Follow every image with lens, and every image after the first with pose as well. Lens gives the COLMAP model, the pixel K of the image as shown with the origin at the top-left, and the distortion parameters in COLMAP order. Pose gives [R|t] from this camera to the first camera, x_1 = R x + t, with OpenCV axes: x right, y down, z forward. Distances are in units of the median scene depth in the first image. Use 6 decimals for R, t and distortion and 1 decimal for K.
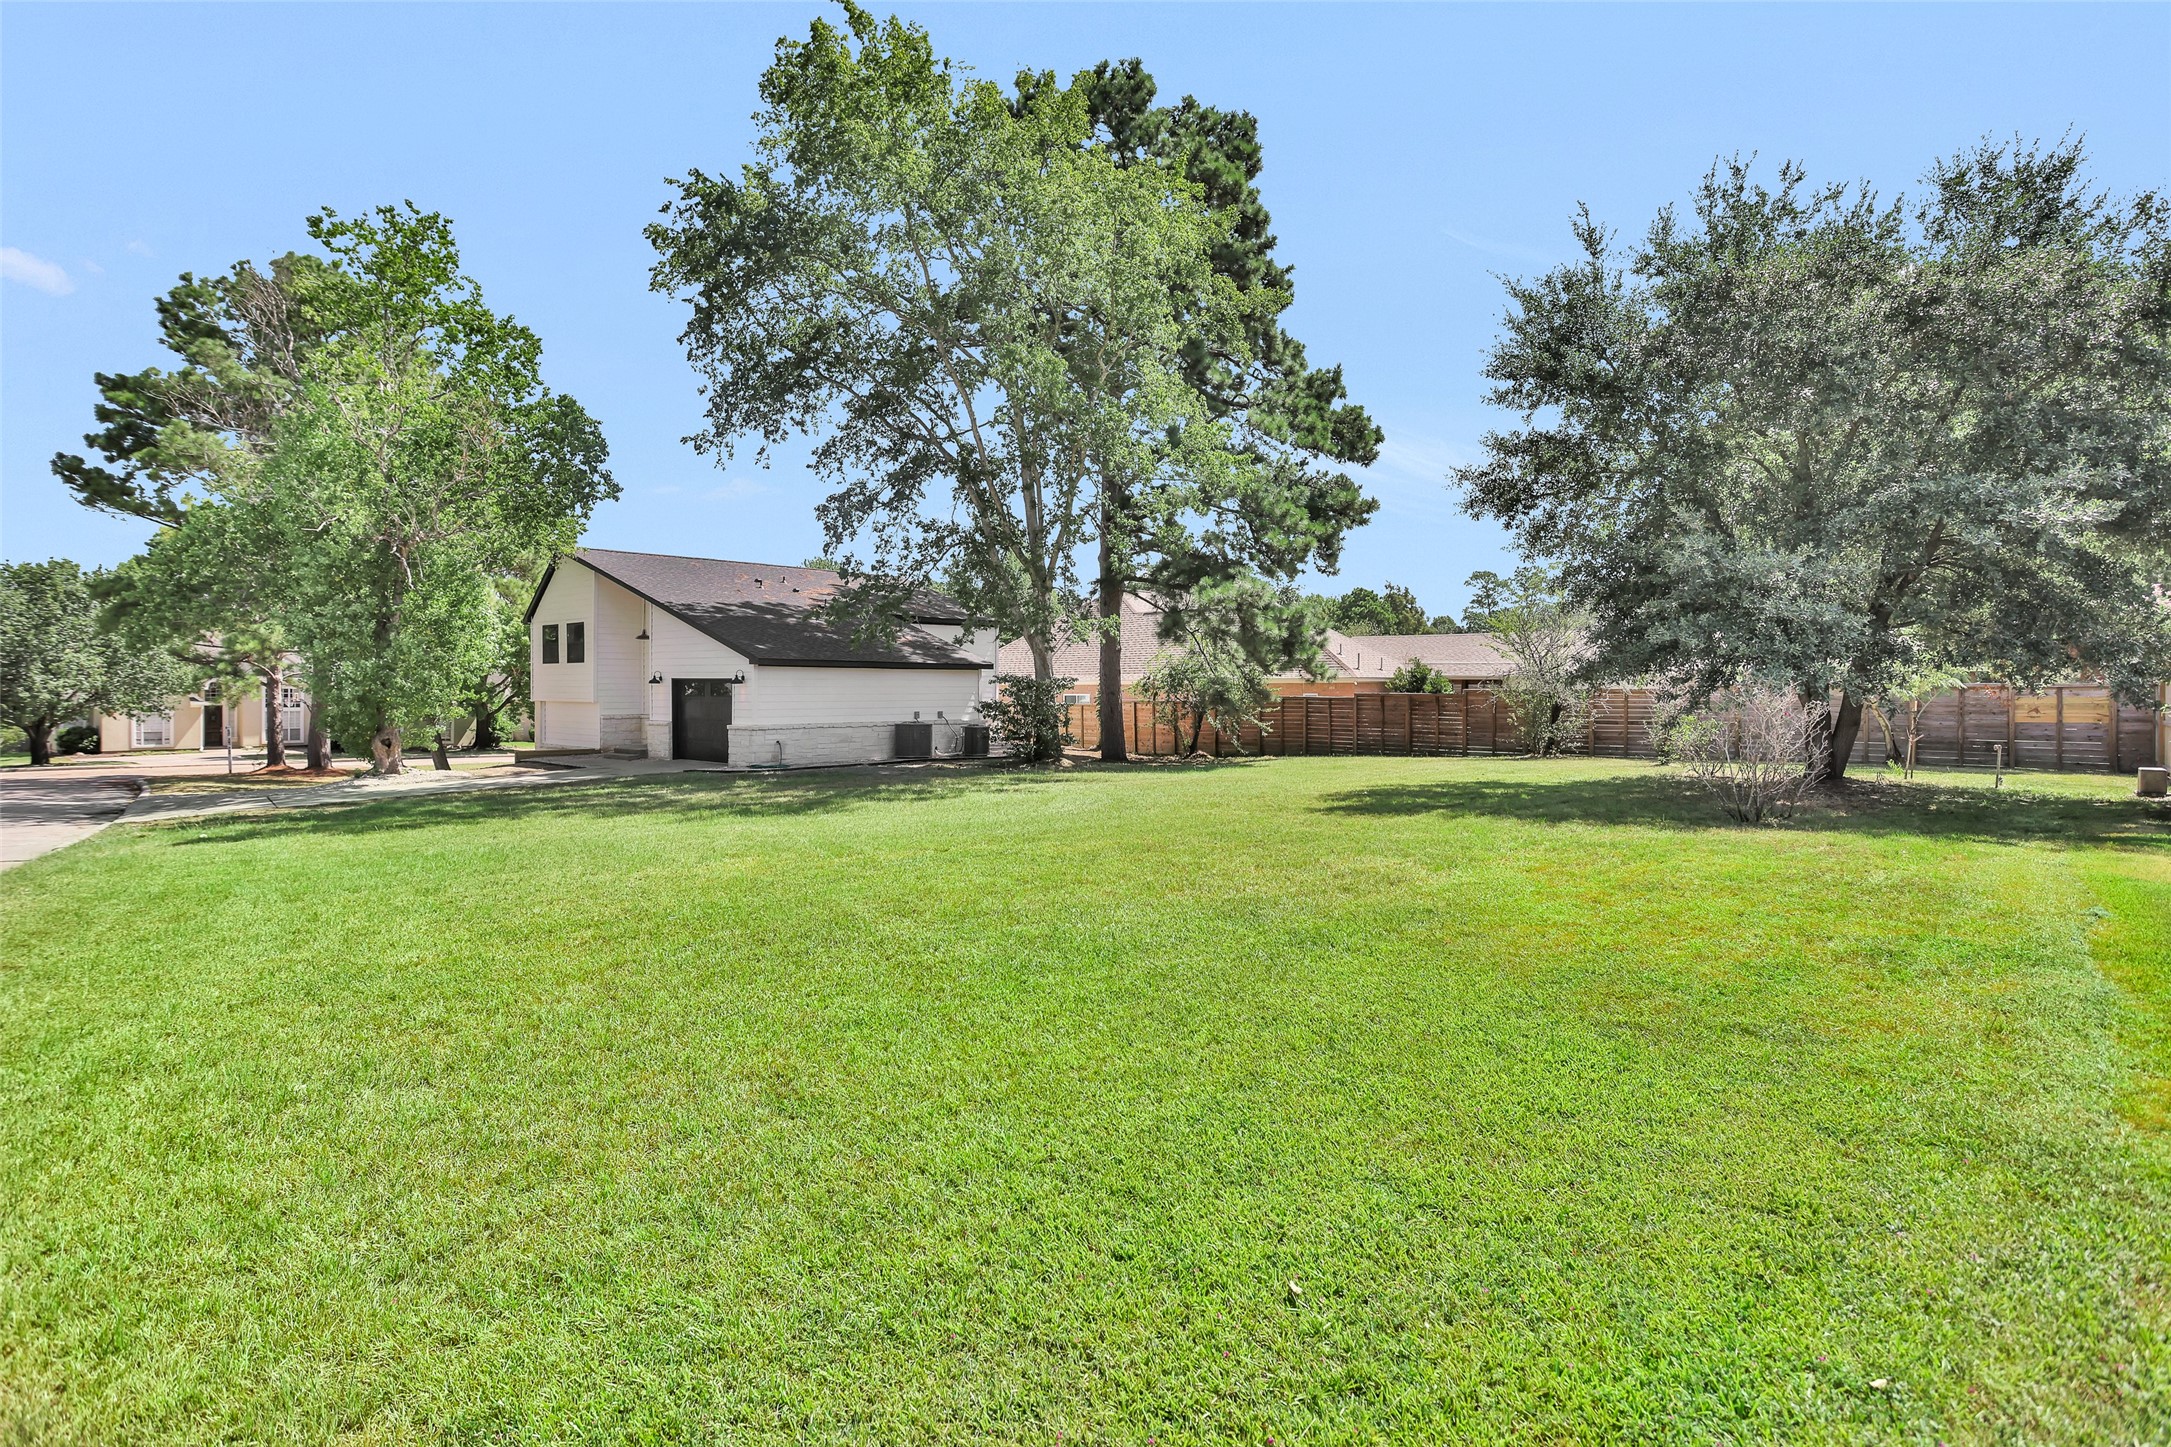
lens RADIAL K [[1098.1, 0, 1085.5], [0, 1098.1, 723.5], [0, 0, 1]] dist [-0.000686, 0.000044]
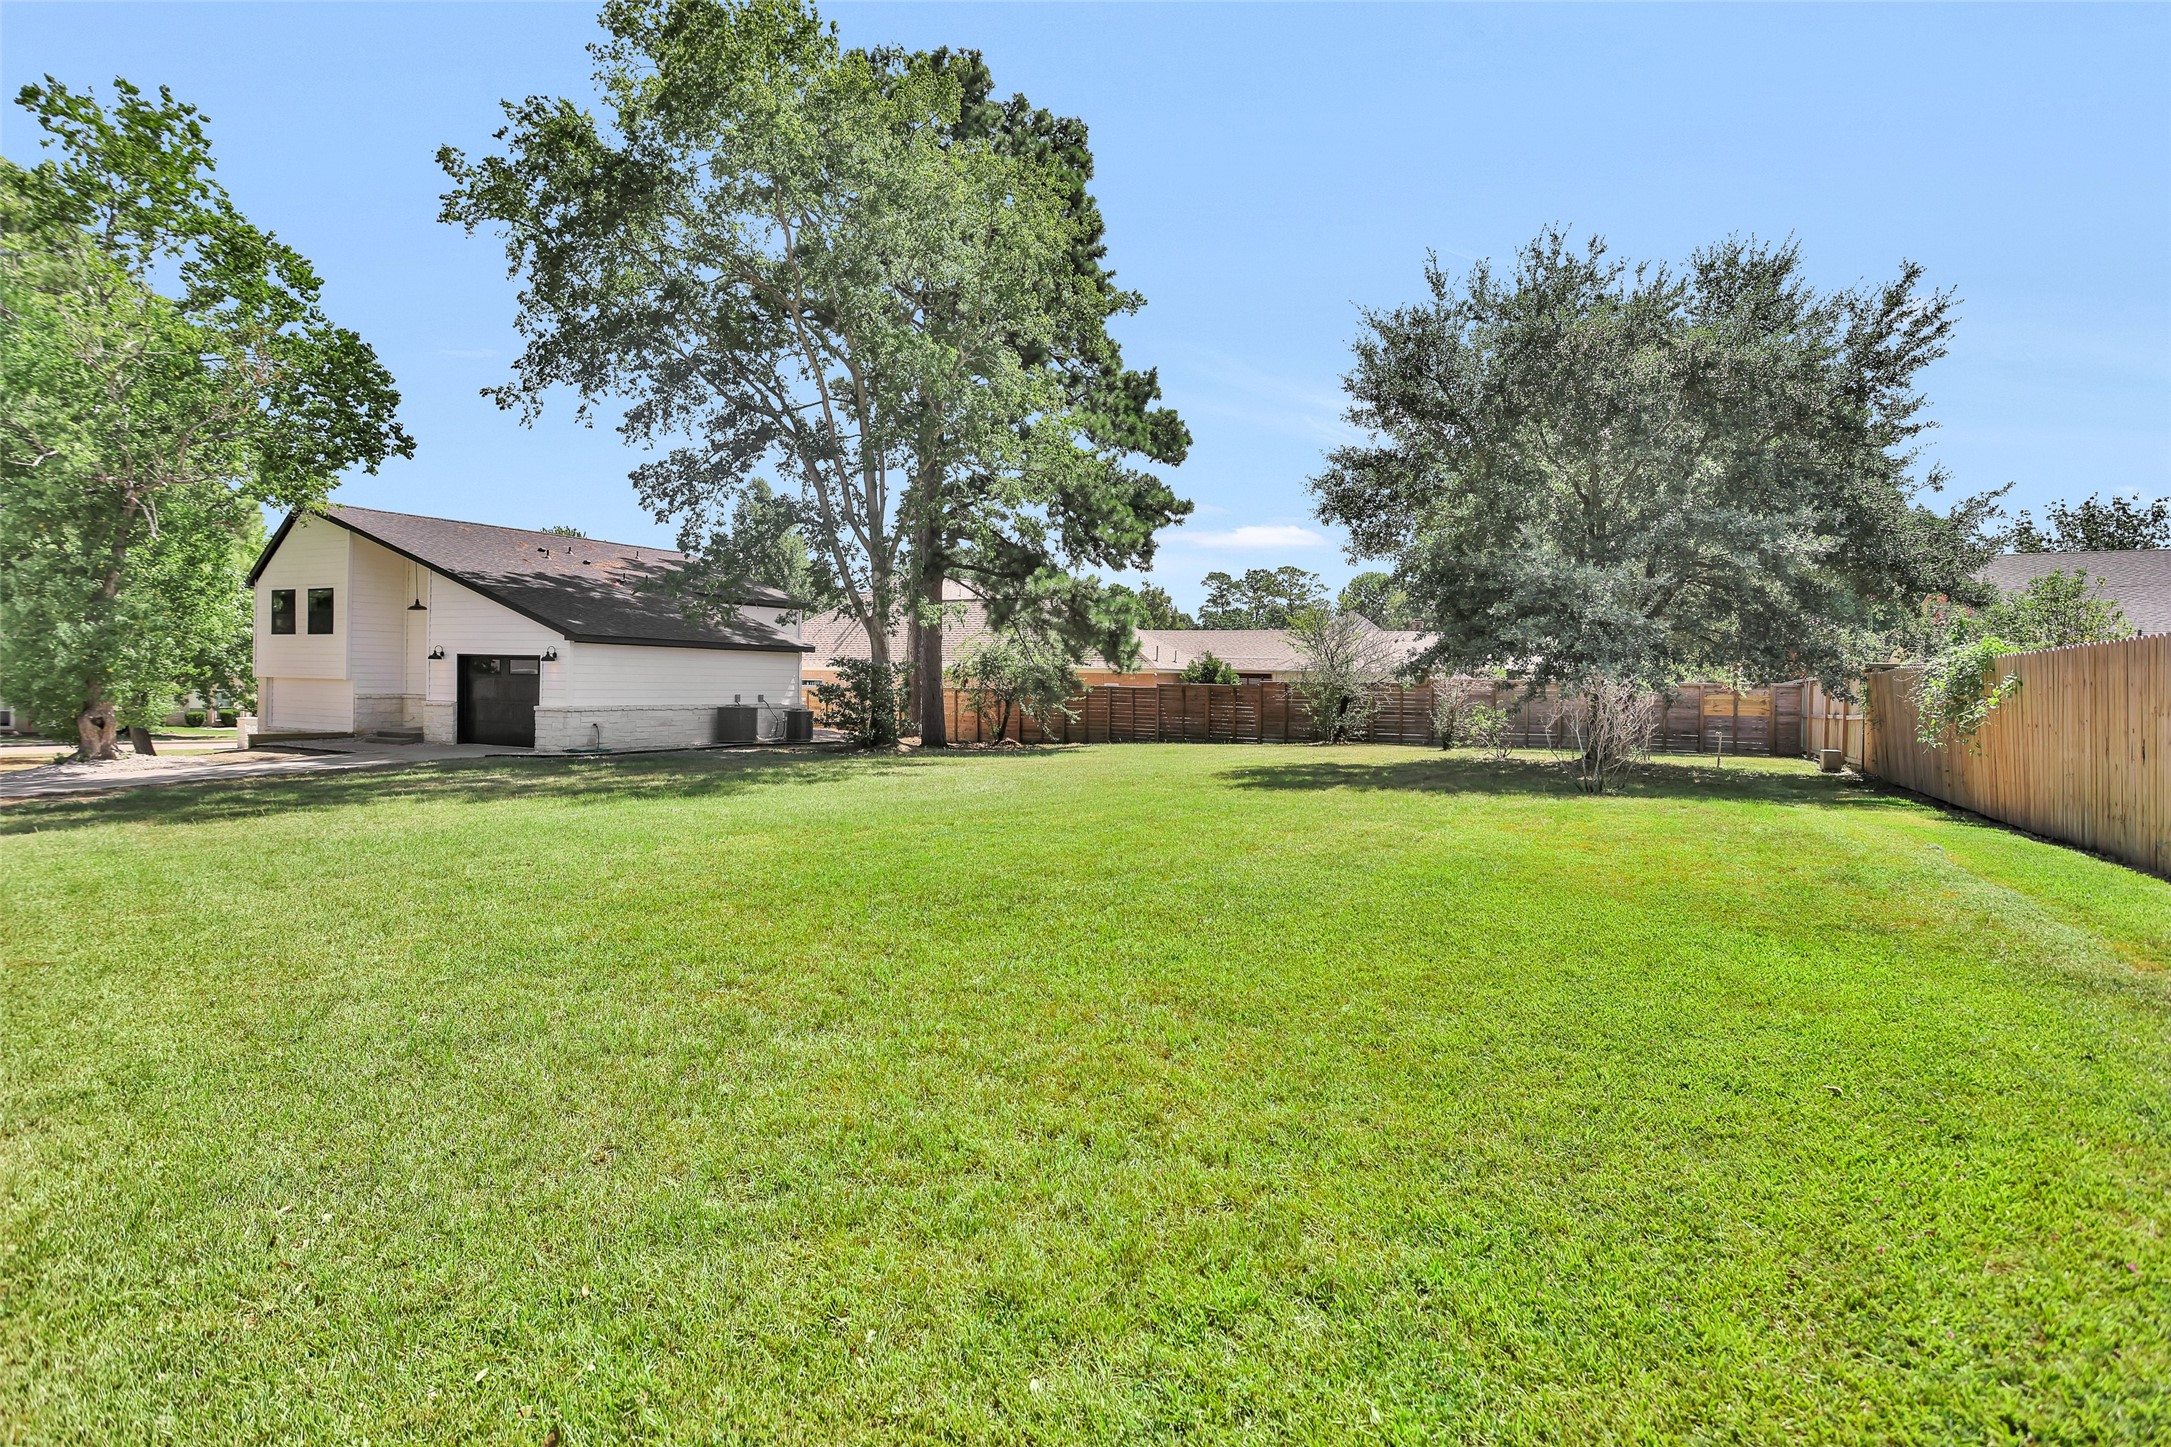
lens RADIAL K [[1105.3, 0, 1085.8], [0, 1105.3, 716.2], [0, 0, 1]] dist [-0.001096, 0.000219]
pose [[0.968822, 0.008684, 0.247604, -0.103130], [-0.008895, 0.999960, -0.000265, 0.005785], [-0.247597, -0.001946, 0.968861, -0.009847]]
